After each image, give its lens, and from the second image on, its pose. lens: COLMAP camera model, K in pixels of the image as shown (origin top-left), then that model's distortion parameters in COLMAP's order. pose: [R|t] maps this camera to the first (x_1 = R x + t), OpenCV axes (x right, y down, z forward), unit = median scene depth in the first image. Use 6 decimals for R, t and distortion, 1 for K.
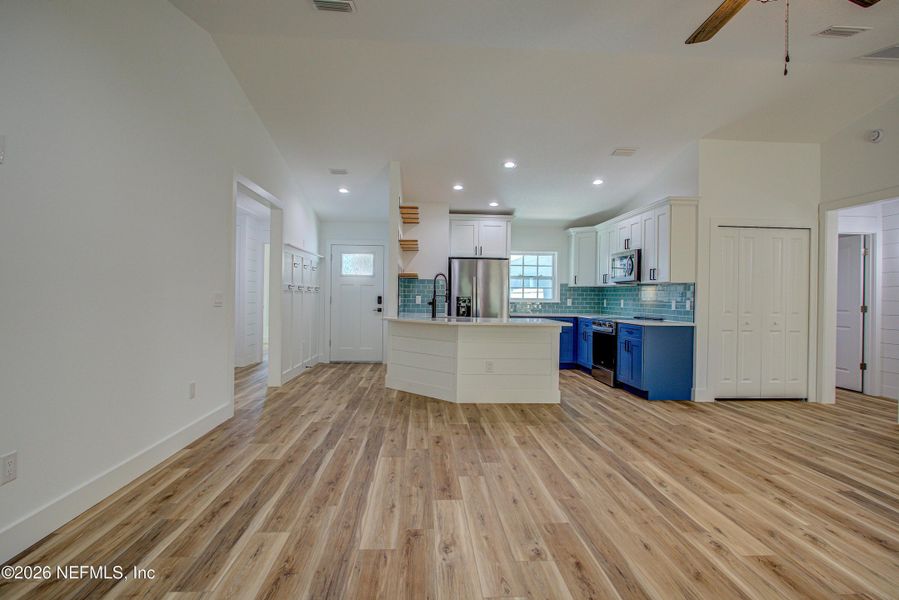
lens RADIAL K [[453.7, 0, 448.9], [0, 453.7, 298.4], [0, 0, 1]] dist [-0.013973, 0.005505]
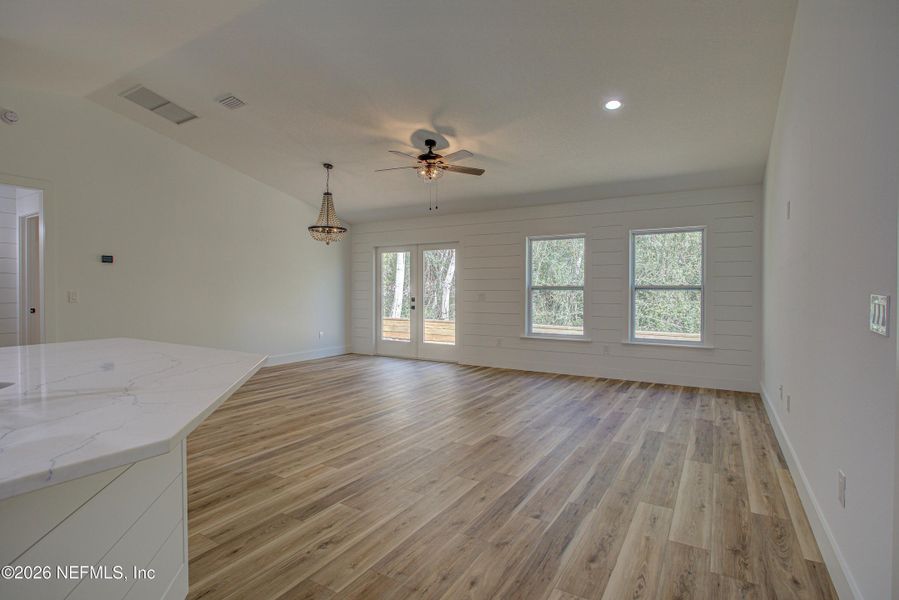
lens RADIAL K [[453.7, 0, 448.8], [0, 453.7, 302.2], [0, 0, 1]] dist [-0.013973, 0.005505]
pose [[-0.821698, -0.032208, 0.569012, -0.521658], [-0.012700, 0.999189, 0.038218, -0.018118], [-0.569782, 0.024177, -0.821440, 1.773762]]
